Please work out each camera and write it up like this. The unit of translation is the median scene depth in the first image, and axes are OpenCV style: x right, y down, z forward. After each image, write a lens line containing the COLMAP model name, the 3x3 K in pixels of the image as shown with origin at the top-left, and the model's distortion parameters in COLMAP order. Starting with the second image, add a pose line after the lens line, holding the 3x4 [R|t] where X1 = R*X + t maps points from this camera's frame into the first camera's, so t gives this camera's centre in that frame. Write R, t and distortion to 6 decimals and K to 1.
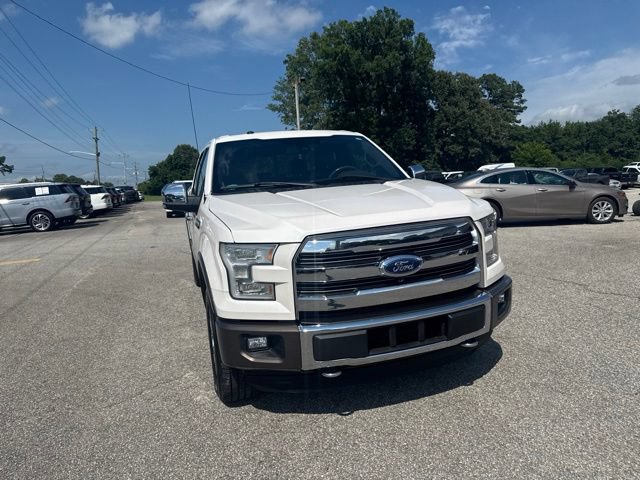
lens RADIAL K [[452.2, 0, 323.2], [0, 452.2, 241.0], [0, 0, 1]] dist [0.042754, -0.051139]
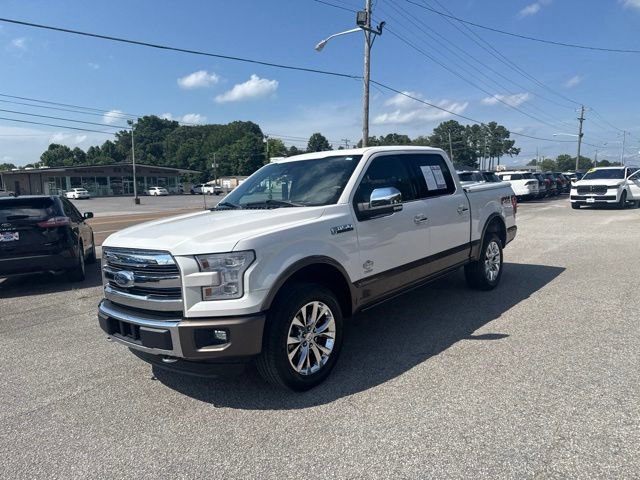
lens RADIAL K [[452.2, 0, 323.8], [0, 452.2, 242.5], [0, 0, 1]] dist [0.042754, -0.051139]
pose [[0.528659, 0.139673, -0.837264, 0.056561], [-0.100021, 0.989748, 0.101955, -0.008832], [0.842921, 0.029845, 0.537210, 0.027114]]
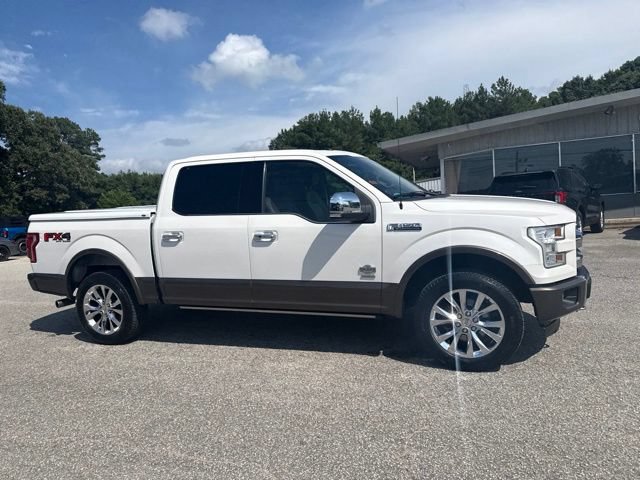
lens RADIAL K [[452.2, 0, 322.4], [0, 452.2, 244.3], [0, 0, 1]] dist [0.042754, -0.051139]
pose [[0.632259, -0.054235, 0.772857, -0.060681], [0.129829, 0.990858, -0.036678, 0.000725], [-0.763802, 0.123529, 0.633520, 0.023592]]
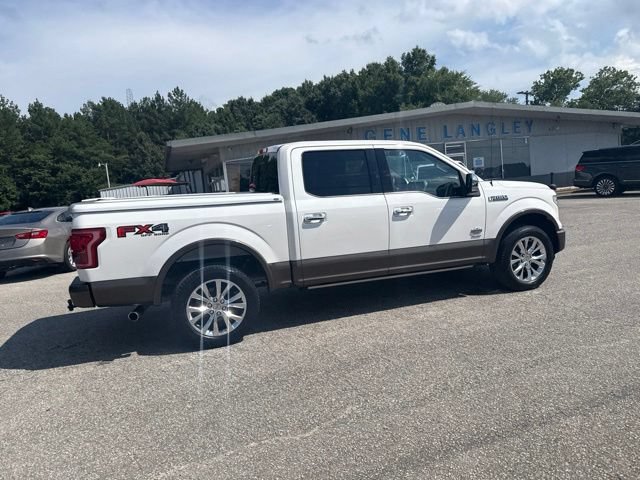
lens RADIAL K [[452.2, 0, 323.4], [0, 452.2, 243.2], [0, 0, 1]] dist [0.042754, -0.051139]
pose [[-0.026924, -0.066419, 0.997429, -0.090788], [0.210761, 0.974984, 0.070613, -0.006368], [-0.977167, 0.212120, -0.012252, 0.081649]]
